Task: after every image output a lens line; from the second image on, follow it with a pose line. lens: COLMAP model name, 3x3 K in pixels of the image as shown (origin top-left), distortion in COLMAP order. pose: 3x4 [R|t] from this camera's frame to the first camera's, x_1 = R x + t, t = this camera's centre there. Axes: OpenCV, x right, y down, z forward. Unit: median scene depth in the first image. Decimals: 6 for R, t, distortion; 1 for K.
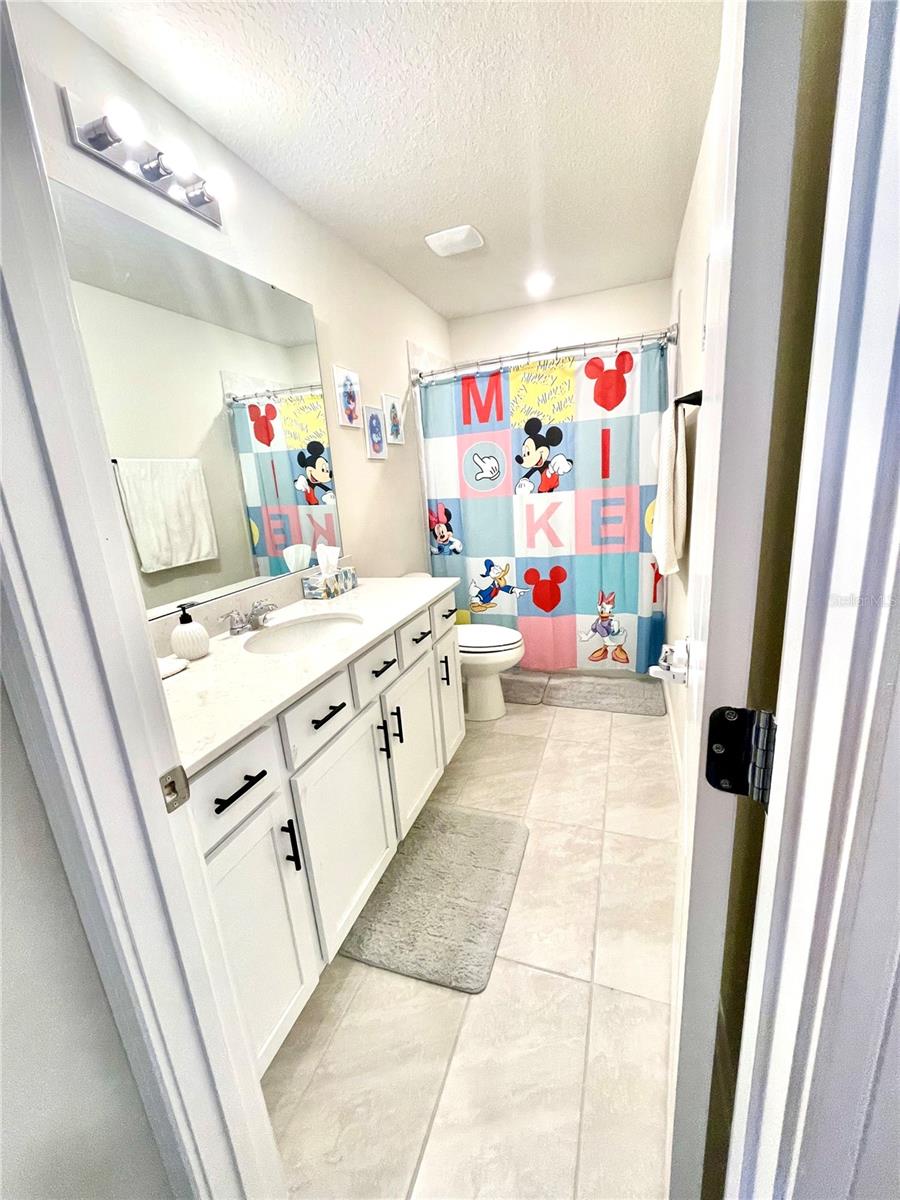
lens RADIAL K [[486.7, 0, 450.5], [0, 486.7, 595.5], [0, 0, 1]] dist [0.000830, -0.000523]
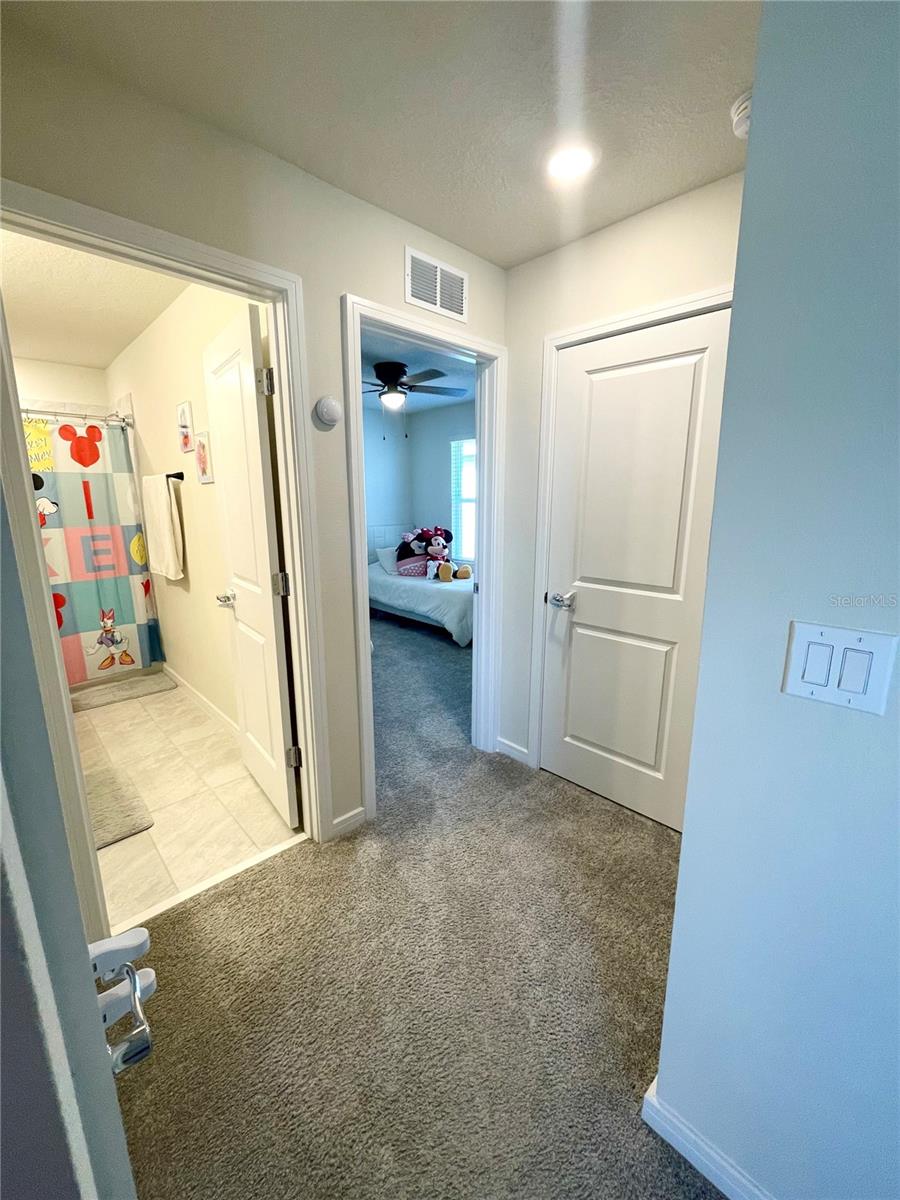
lens RADIAL K [[486.7, 0, 450.3], [0, 486.7, 609.7], [0, 0, 1]] dist [0.000830, -0.000523]
pose [[0.441633, -0.131580, 0.887495, -0.409544], [0.186839, 0.980988, 0.052467, 0.095147], [-0.877526, 0.142648, 0.457822, -0.353478]]
